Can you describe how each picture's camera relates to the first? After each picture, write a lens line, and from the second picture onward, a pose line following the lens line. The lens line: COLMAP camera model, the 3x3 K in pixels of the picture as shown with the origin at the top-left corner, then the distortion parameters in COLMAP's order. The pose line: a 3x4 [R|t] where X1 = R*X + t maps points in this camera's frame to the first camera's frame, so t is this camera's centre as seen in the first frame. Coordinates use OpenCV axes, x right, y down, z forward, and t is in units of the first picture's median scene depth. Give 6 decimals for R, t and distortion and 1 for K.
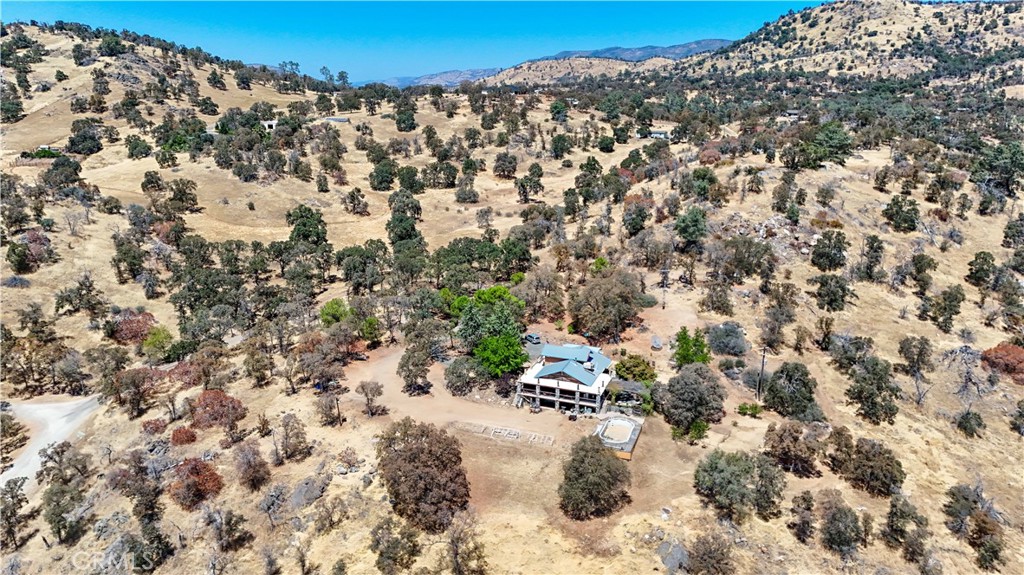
lens RADIAL K [[750.0, 0, 512.7], [0, 750.0, 289.3], [0, 0, 1]] dist [0.082261, -0.078357]
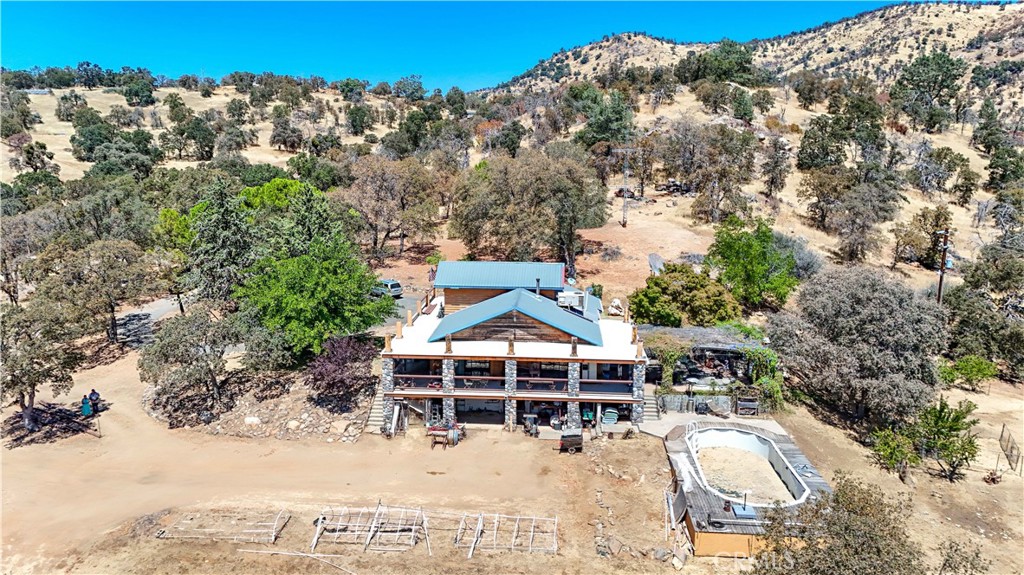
lens RADIAL K [[750.0, 0, 512.7], [0, 750.0, 289.3], [0, 0, 1]] dist [0.082261, -0.078357]
pose [[0.960061, -0.065612, 0.271989, -0.009469], [0.082919, 0.995166, -0.052621, 0.043868], [-0.267221, 0.073073, 0.960861, 0.252628]]
